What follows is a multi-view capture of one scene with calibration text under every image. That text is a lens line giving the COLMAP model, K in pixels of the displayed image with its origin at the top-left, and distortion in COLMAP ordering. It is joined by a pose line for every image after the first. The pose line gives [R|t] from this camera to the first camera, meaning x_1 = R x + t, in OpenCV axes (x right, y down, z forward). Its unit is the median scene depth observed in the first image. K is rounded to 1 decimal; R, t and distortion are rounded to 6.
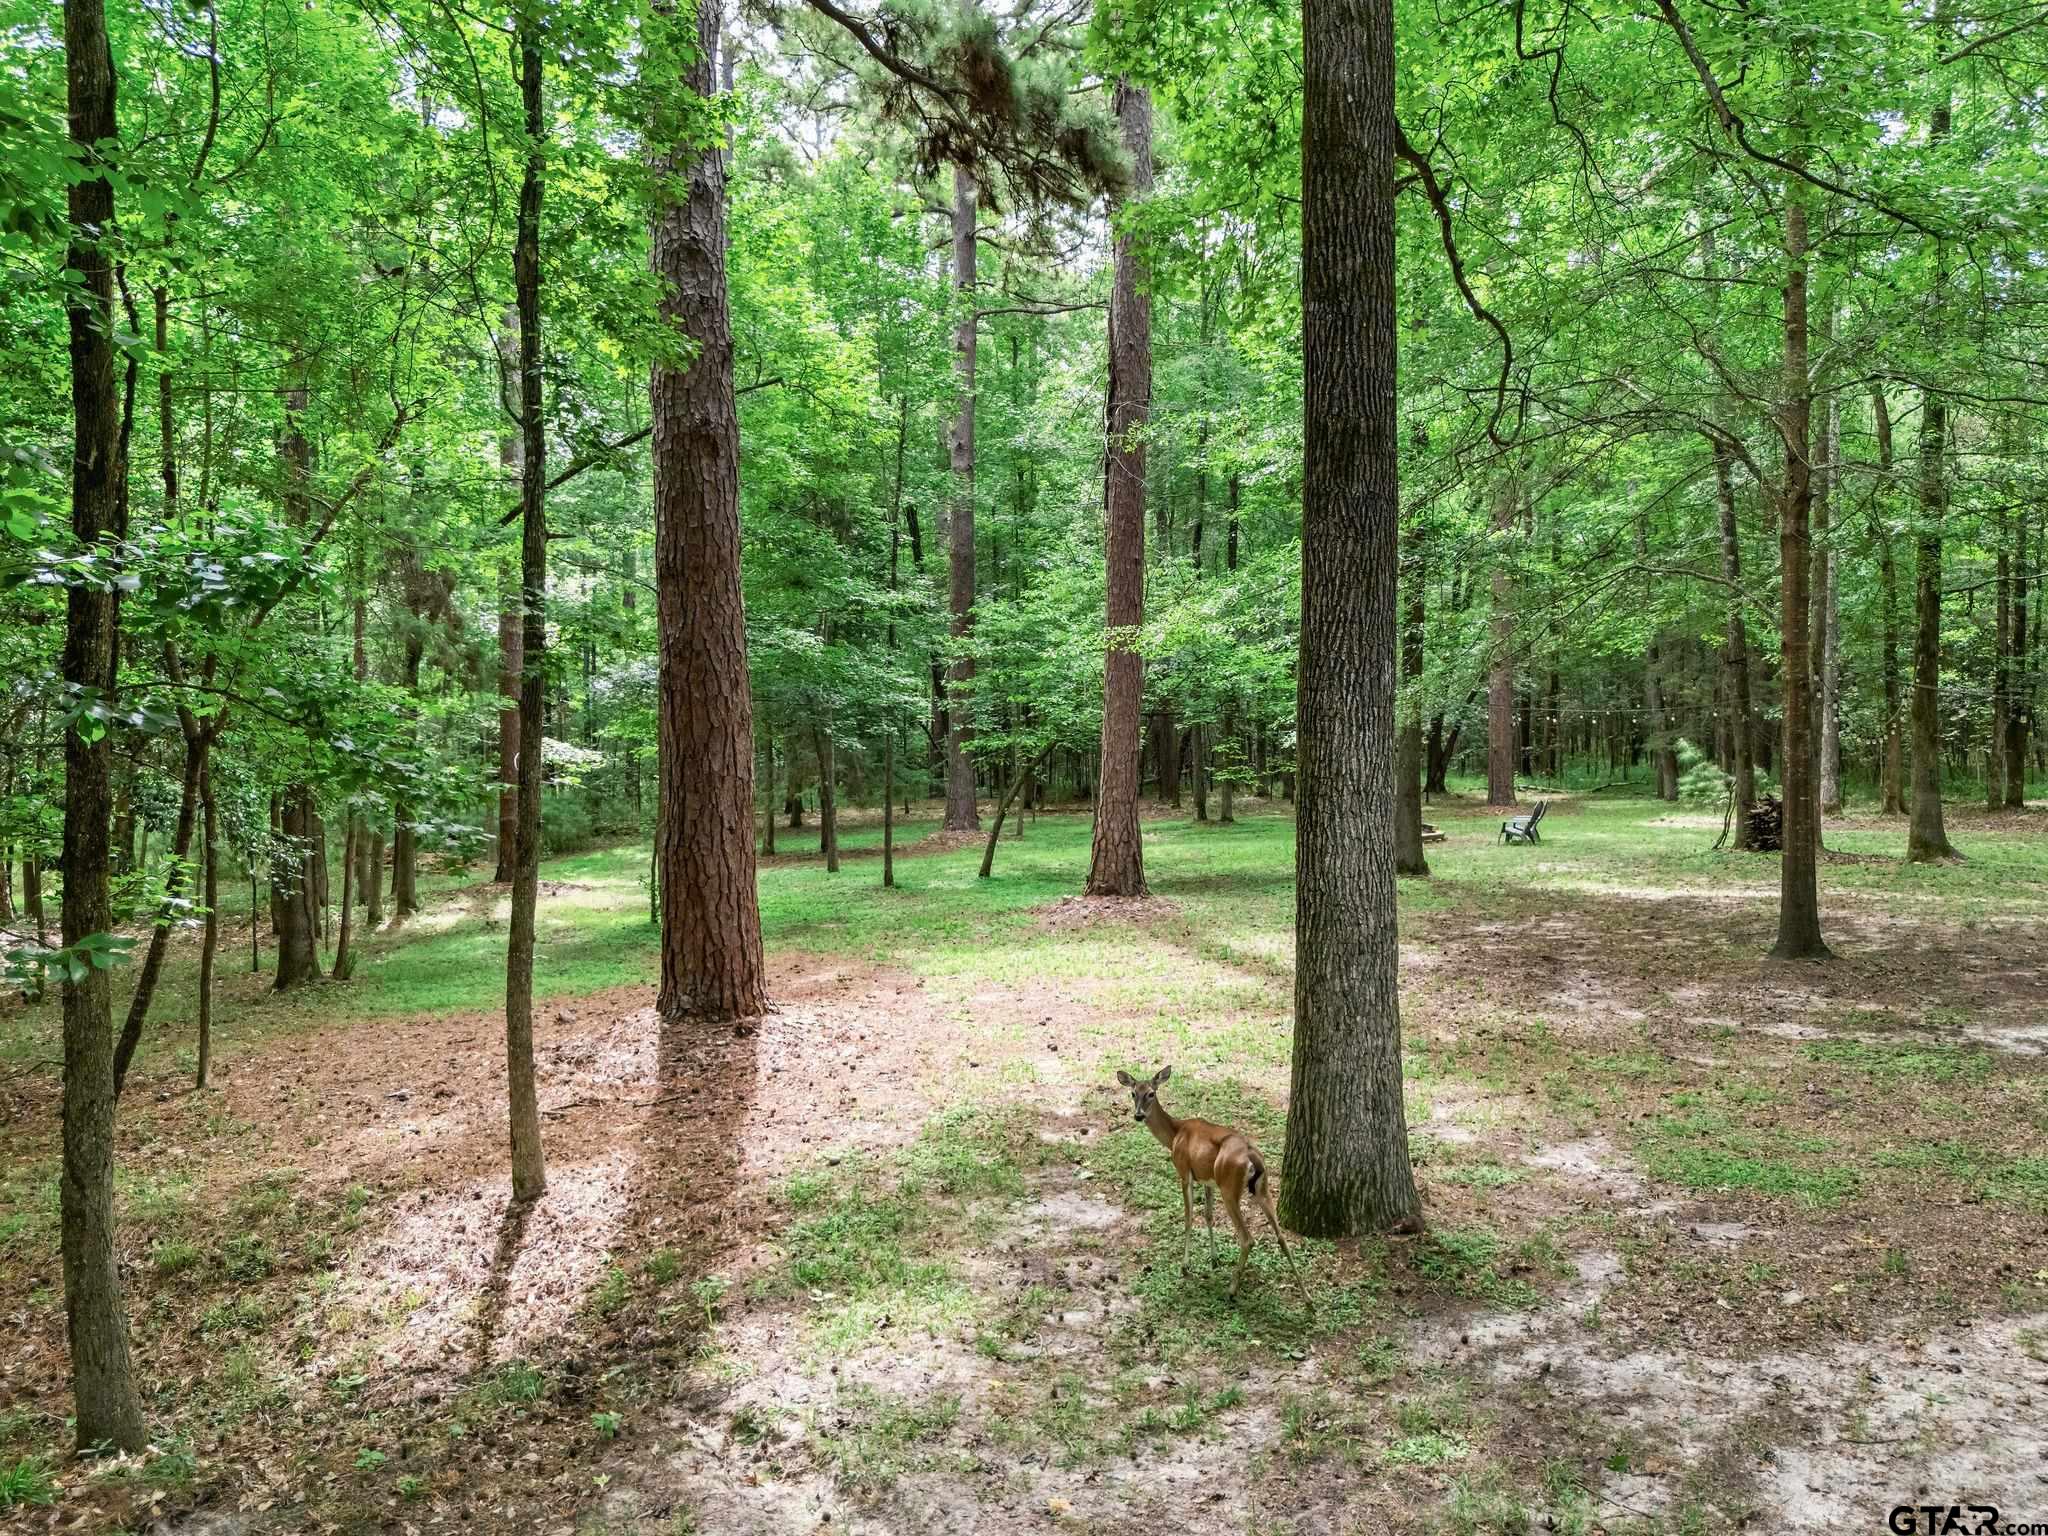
lens RADIAL K [[1461.0, 0, 1024.0], [0, 1461.0, 768.0], [0, 0, 1]] dist [-0.007465, -0.001208]
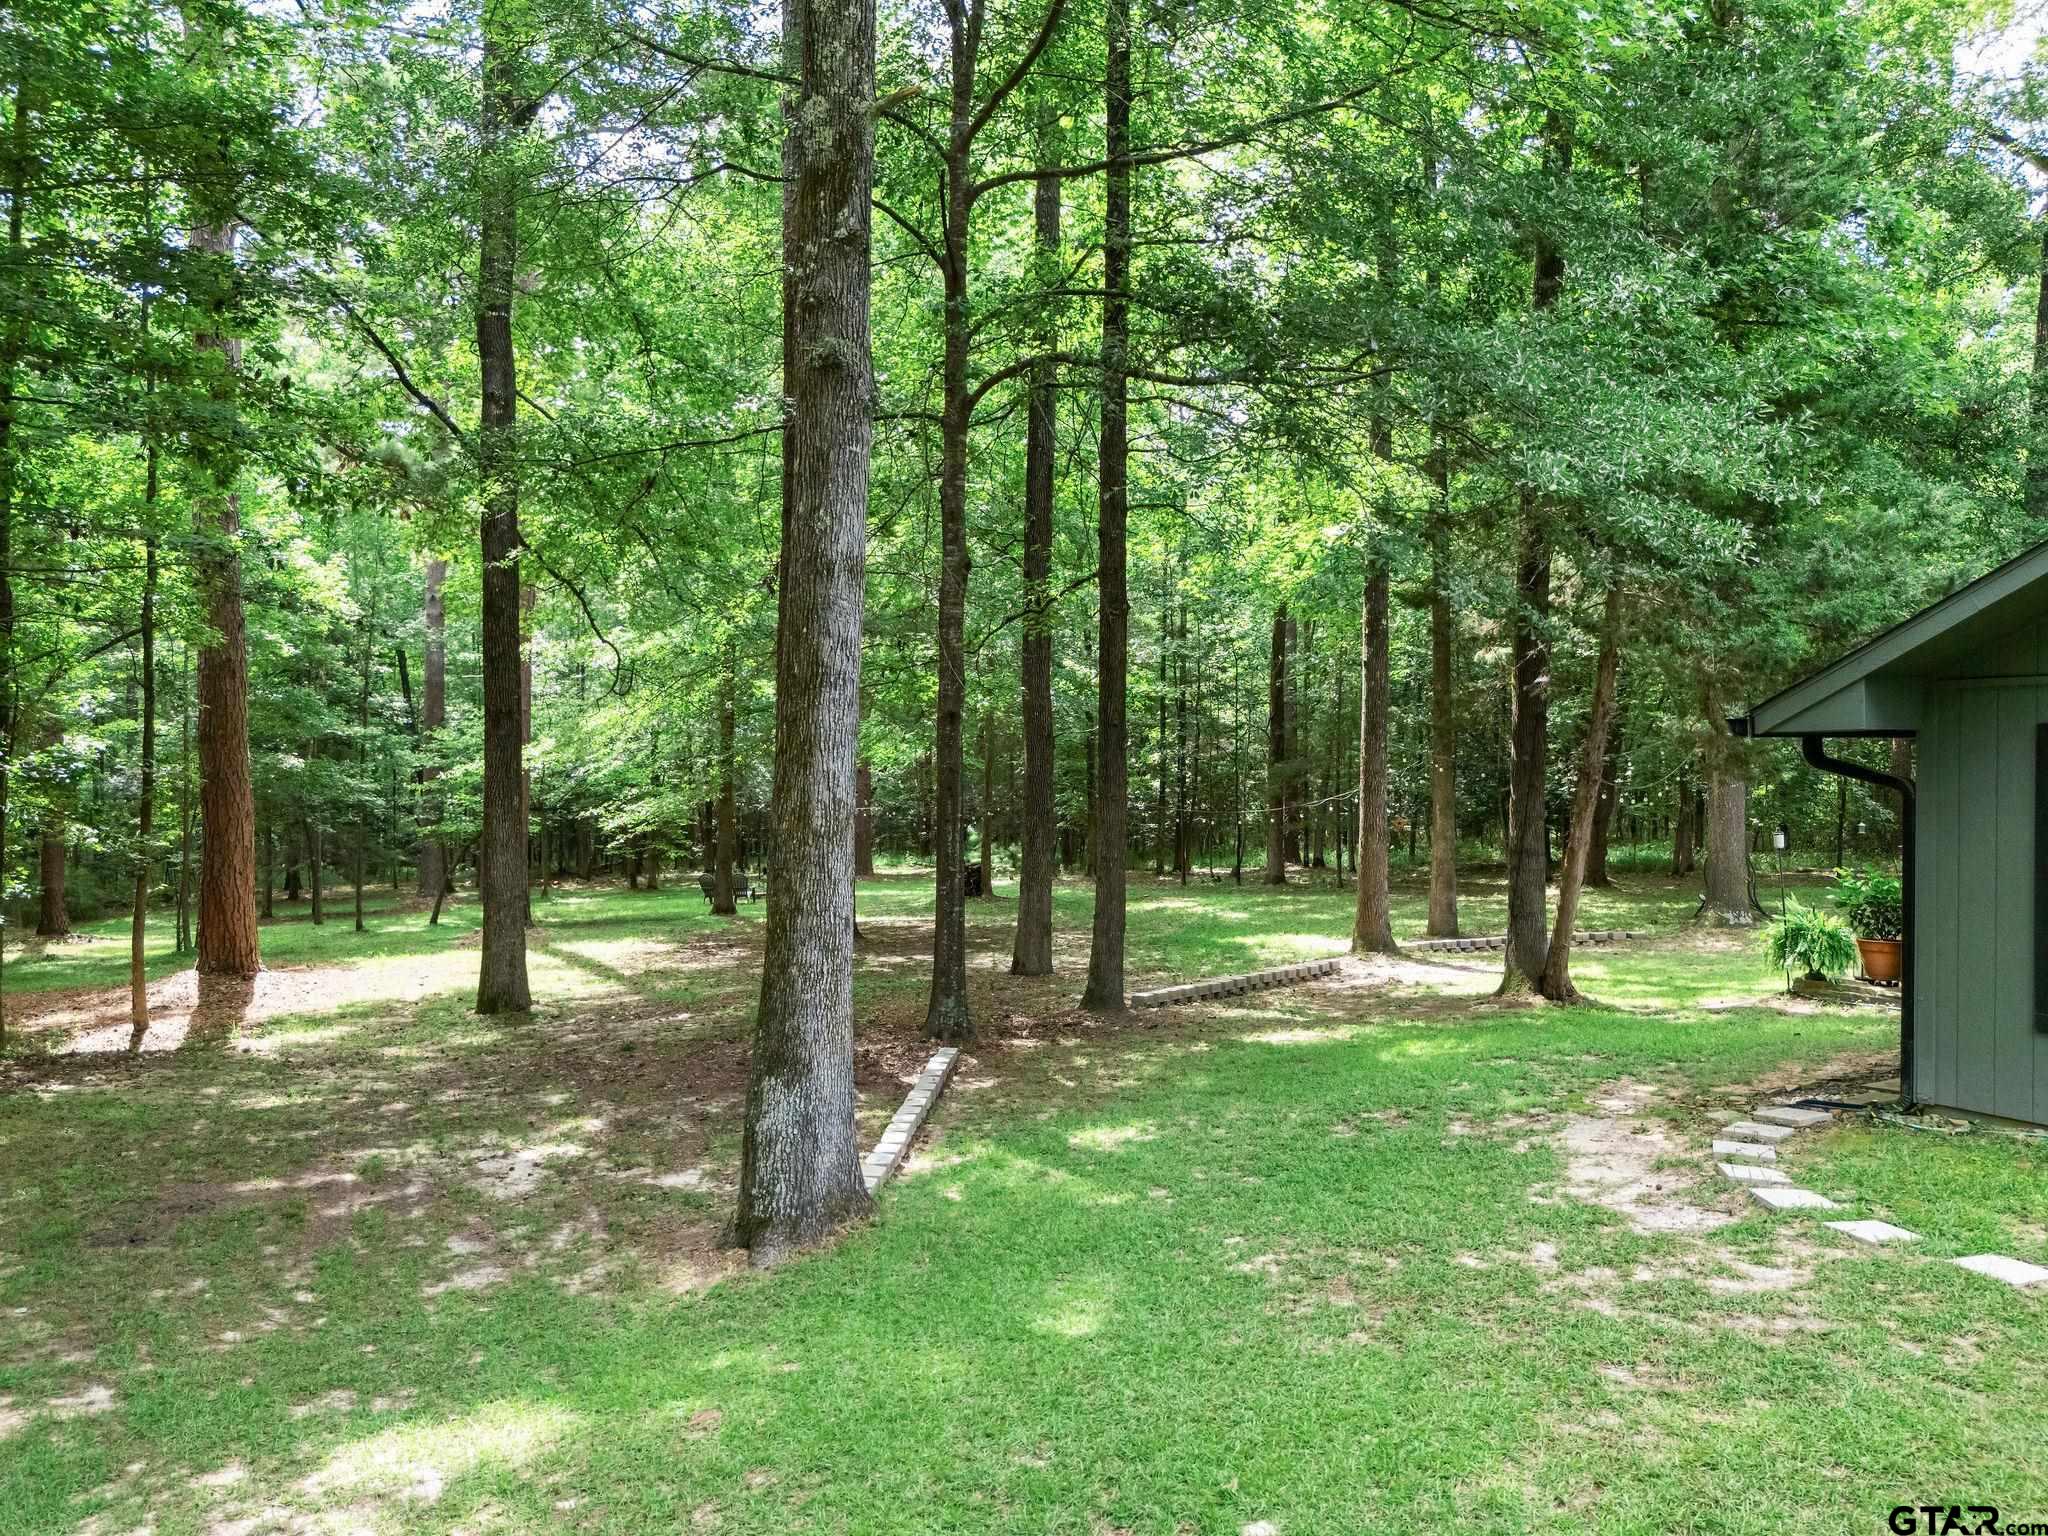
lens RADIAL K [[1461.0, 0, 1024.0], [0, 1461.0, 768.0], [0, 0, 1]] dist [-0.007465, -0.001208]
pose [[0.954457, 0.002312, 0.298338, 0.114759], [0.013875, 0.998544, -0.052127, 0.008588], [-0.298025, 0.053893, 0.953036, -0.620784]]
